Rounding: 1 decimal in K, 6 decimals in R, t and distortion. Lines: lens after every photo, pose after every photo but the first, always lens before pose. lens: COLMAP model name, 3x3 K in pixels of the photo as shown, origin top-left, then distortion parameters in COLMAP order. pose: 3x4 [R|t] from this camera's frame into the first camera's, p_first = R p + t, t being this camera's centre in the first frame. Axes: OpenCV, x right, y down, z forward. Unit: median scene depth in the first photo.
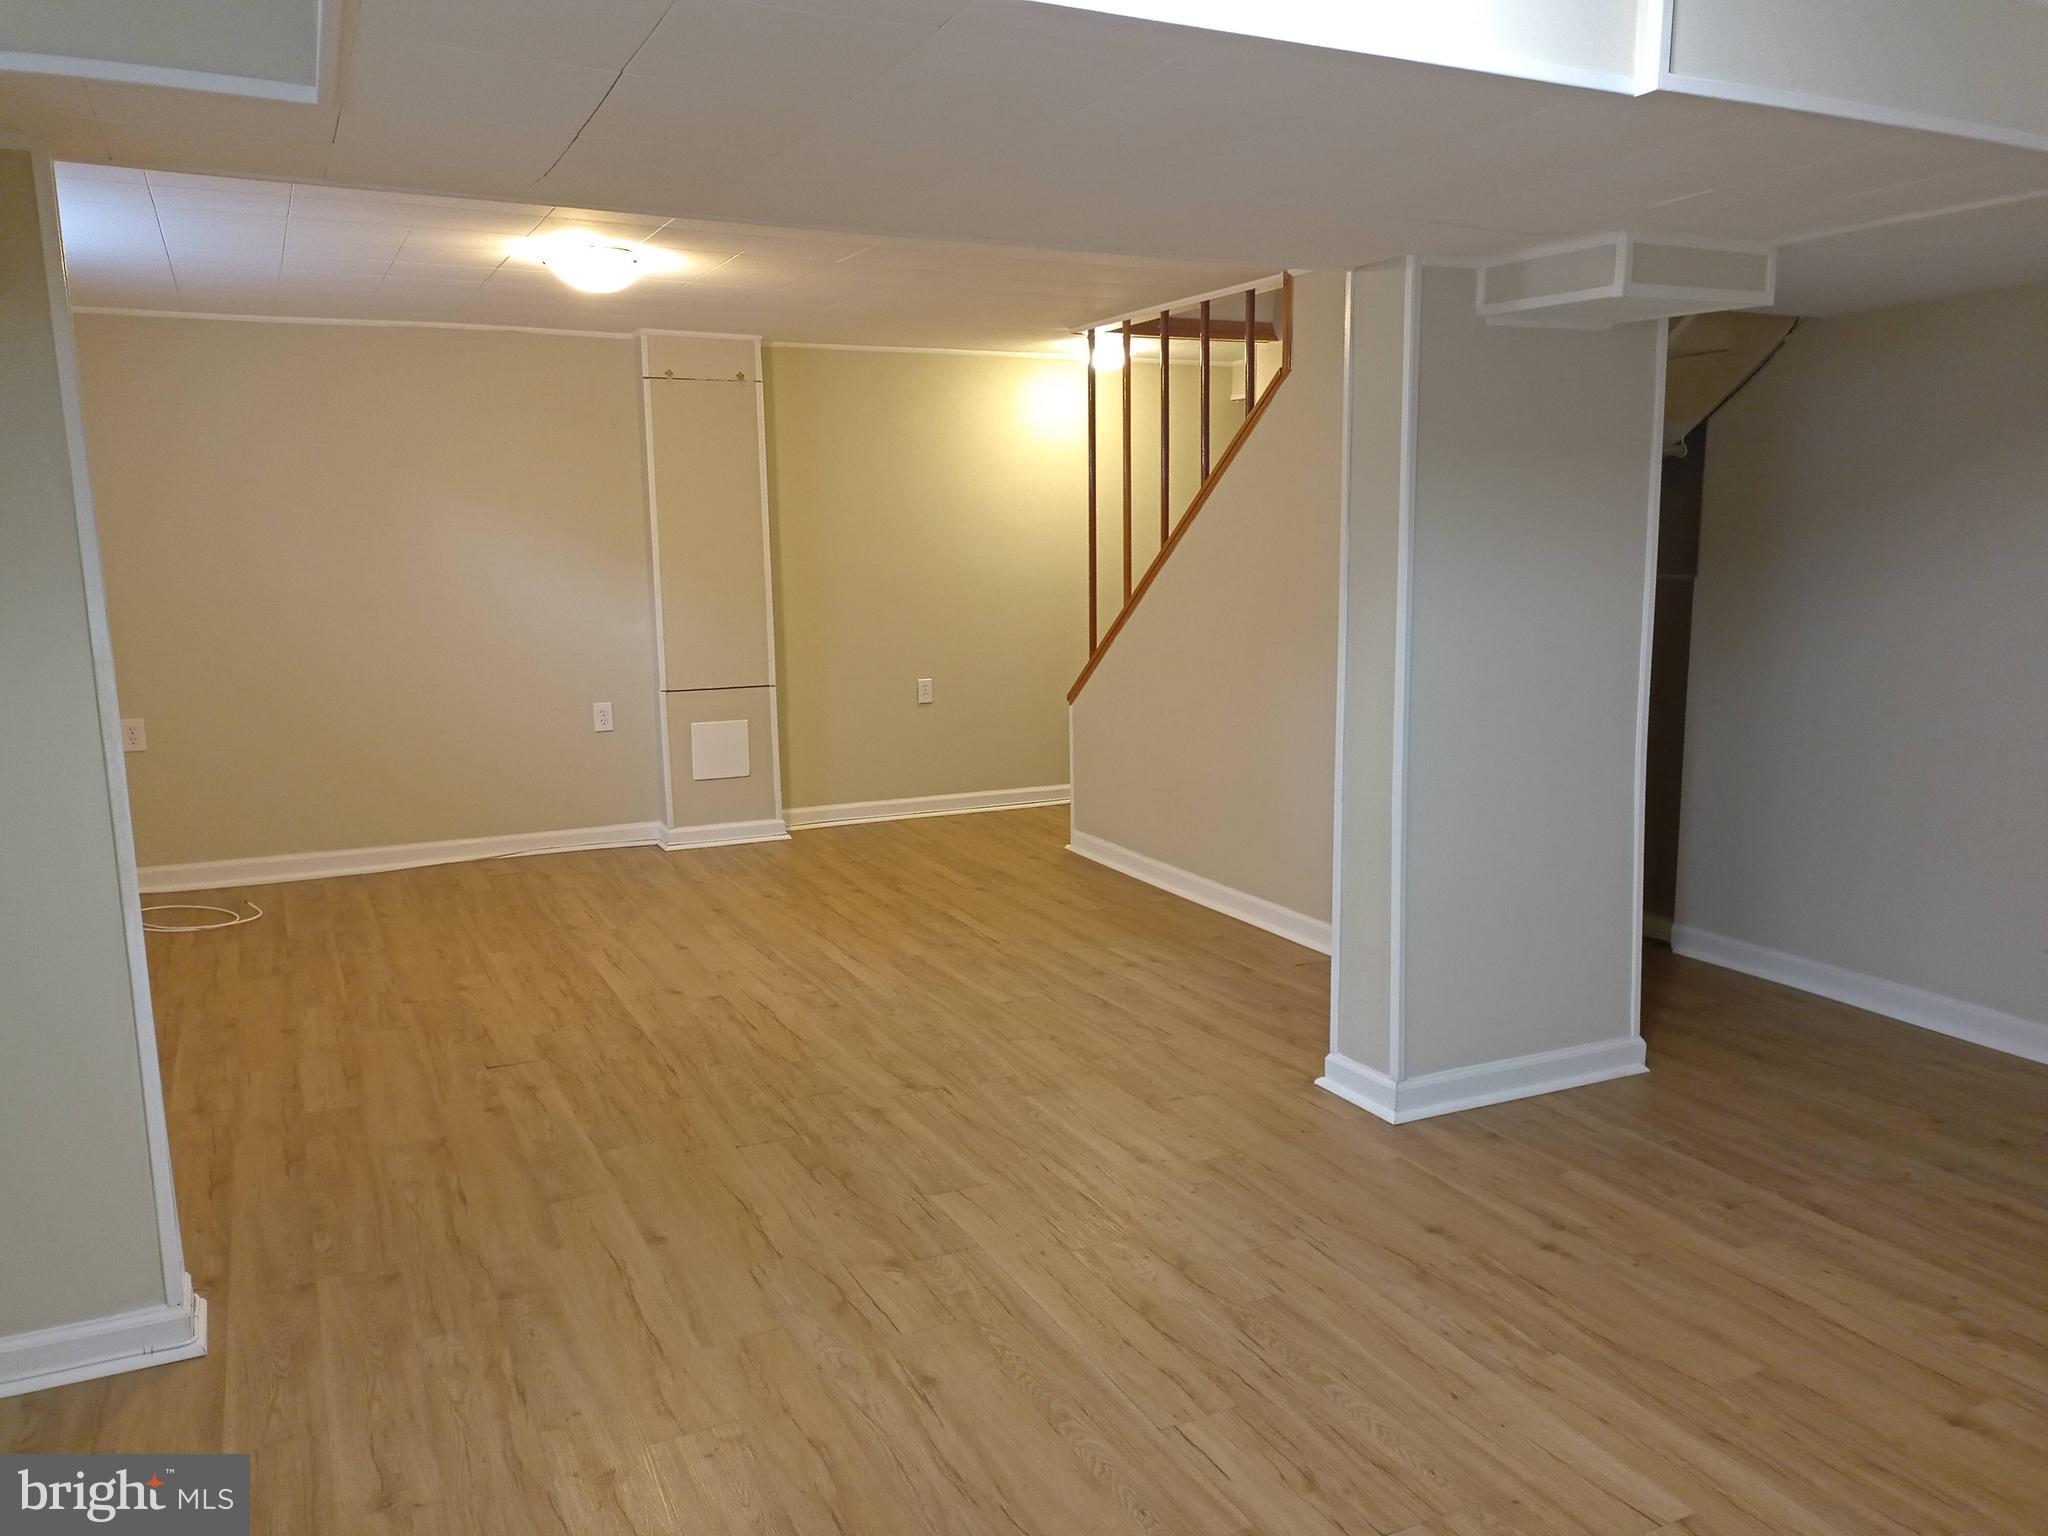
lens RADIAL K [[1535.9, 0, 1024.5], [0, 1535.9, 770.2], [0, 0, 1]] dist [0.022830, -0.027782]
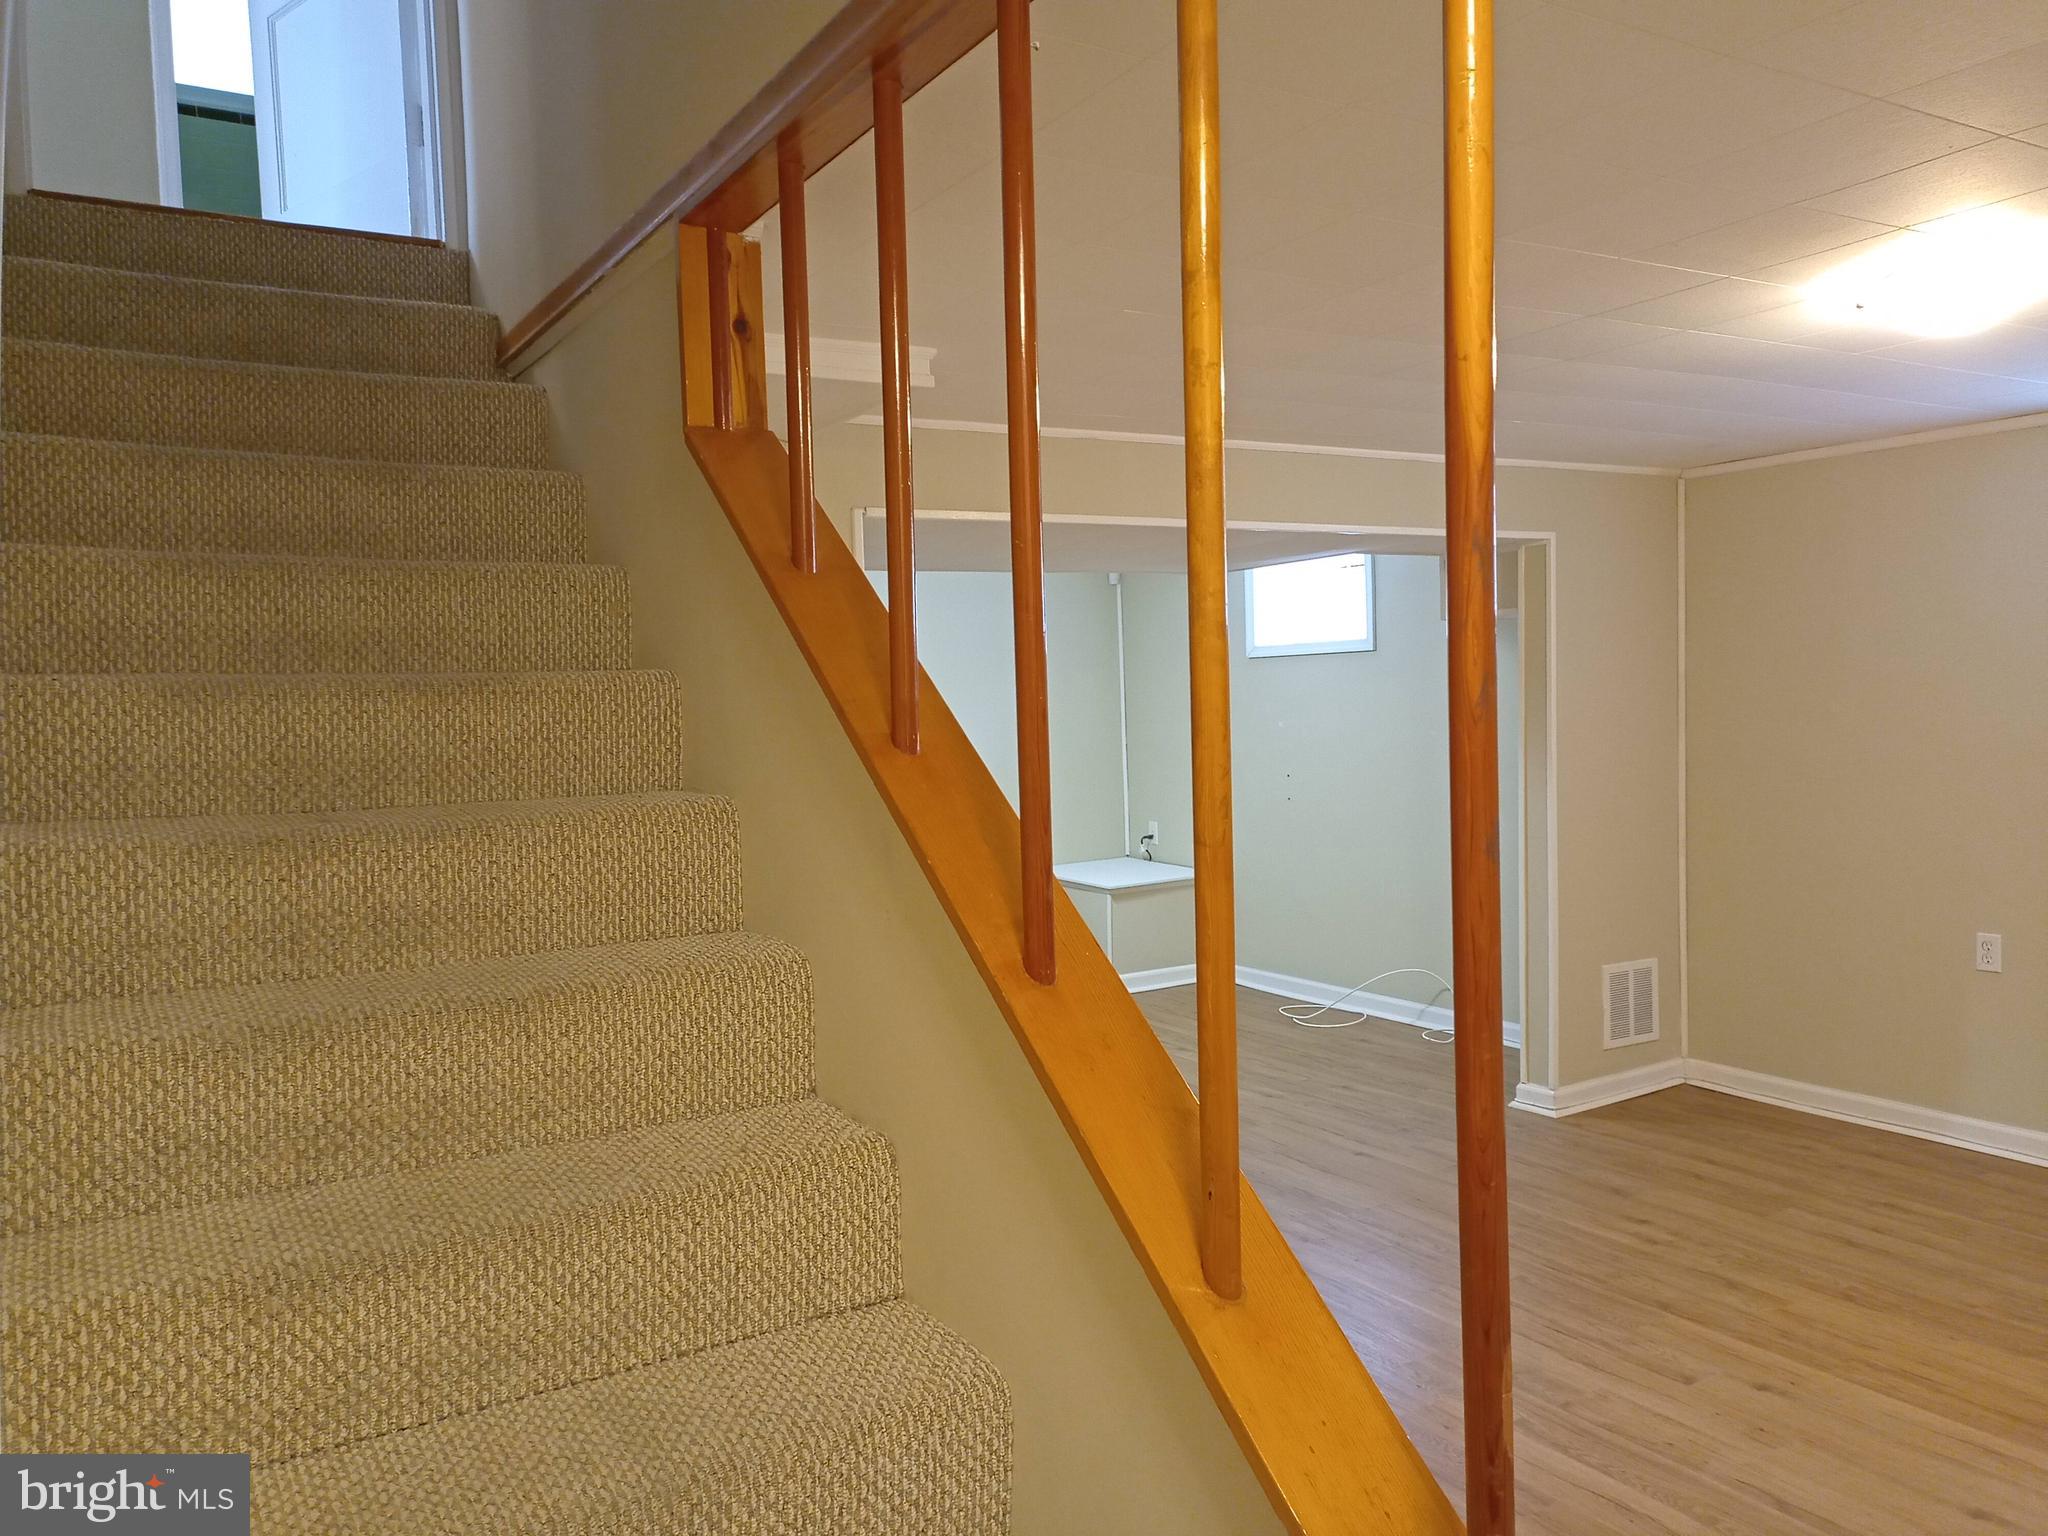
lens RADIAL K [[1535.9, 0, 1030.1], [0, 1535.9, 775.1], [0, 0, 1]] dist [0.022830, -0.027782]
pose [[-0.995409, 0.046524, -0.083644, 0.159185], [0.028768, 0.978933, 0.202147, -0.300760], [0.091287, 0.198813, -0.975777, 1.756343]]
